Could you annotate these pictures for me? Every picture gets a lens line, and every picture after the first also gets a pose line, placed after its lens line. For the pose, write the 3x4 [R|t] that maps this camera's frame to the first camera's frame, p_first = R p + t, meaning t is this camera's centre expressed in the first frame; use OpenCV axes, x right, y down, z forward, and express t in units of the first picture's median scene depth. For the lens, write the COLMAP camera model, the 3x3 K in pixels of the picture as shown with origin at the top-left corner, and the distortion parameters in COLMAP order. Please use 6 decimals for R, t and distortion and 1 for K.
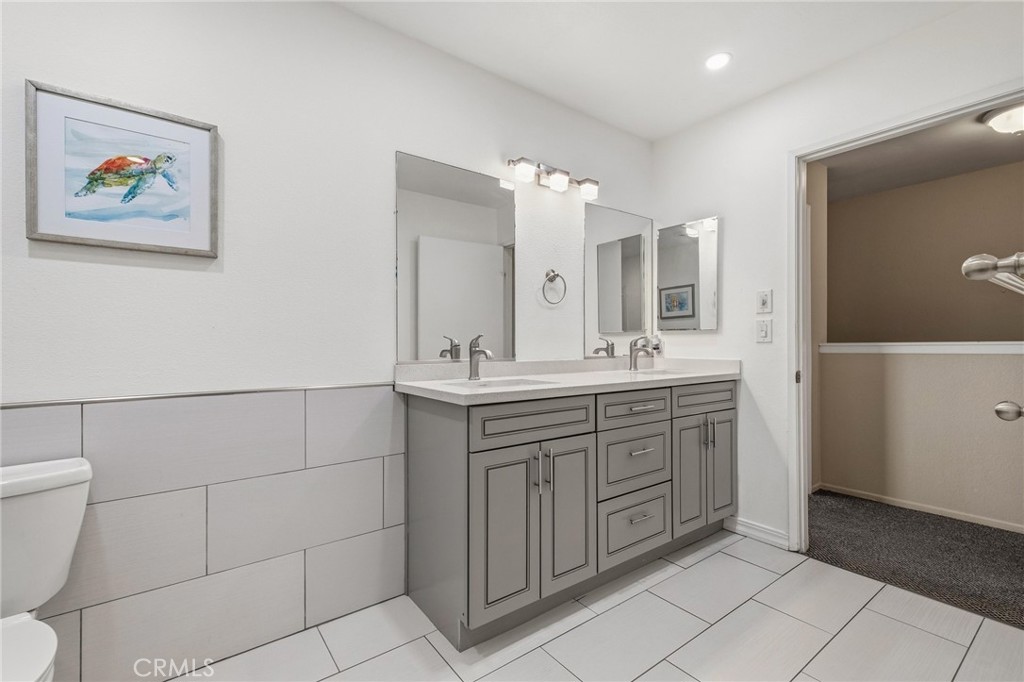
lens RADIAL K [[460.1, 0, 514.4], [0, 460.1, 347.9], [0, 0, 1]] dist [0.012904, -0.000606]
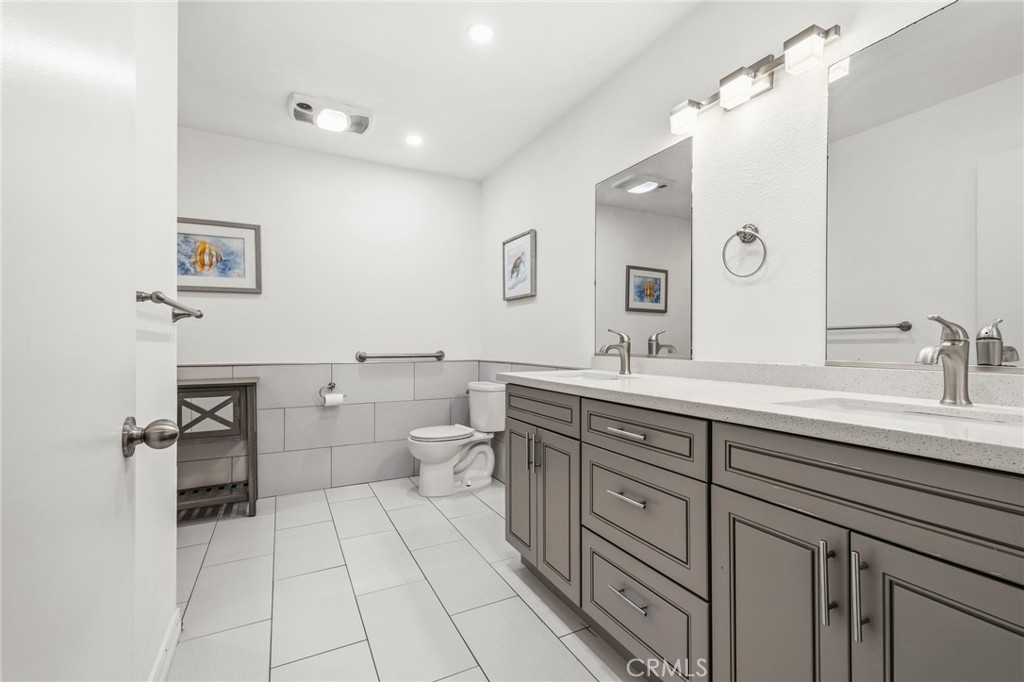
lens RADIAL K [[460.1, 0, 514.4], [0, 460.1, 347.9], [0, 0, 1]] dist [0.012904, -0.000606]
pose [[-0.186557, 0.013387, -0.982353, 1.027818], [-0.011826, 0.999804, 0.015871, -0.002631], [0.982373, 0.014578, -0.186362, 1.024861]]
